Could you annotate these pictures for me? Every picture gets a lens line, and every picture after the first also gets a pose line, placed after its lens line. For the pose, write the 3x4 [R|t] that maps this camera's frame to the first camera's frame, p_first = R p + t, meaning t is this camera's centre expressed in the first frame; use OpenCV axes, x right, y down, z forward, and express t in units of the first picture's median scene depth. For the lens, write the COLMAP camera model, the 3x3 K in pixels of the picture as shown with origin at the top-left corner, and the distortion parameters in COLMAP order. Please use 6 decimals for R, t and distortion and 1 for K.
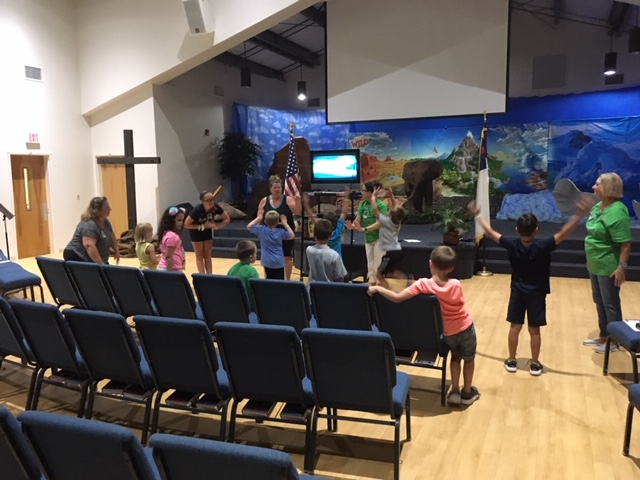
lens RADIAL K [[550.4, 0, 320.1], [0, 550.4, 241.0], [0, 0, 1]] dist [0.064046, -0.061584]
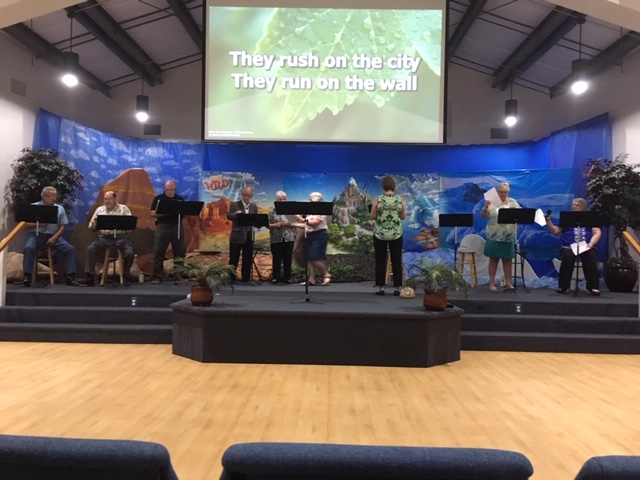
lens RADIAL K [[550.4, 0, 320.1], [0, 550.4, 241.9], [0, 0, 1]] dist [0.064046, -0.061584]
pose [[0.924637, 0.037127, 0.379036, -0.091889], [0.015260, 0.990826, -0.134279, 0.011332], [-0.380545, 0.129943, 0.915588, 0.255331]]
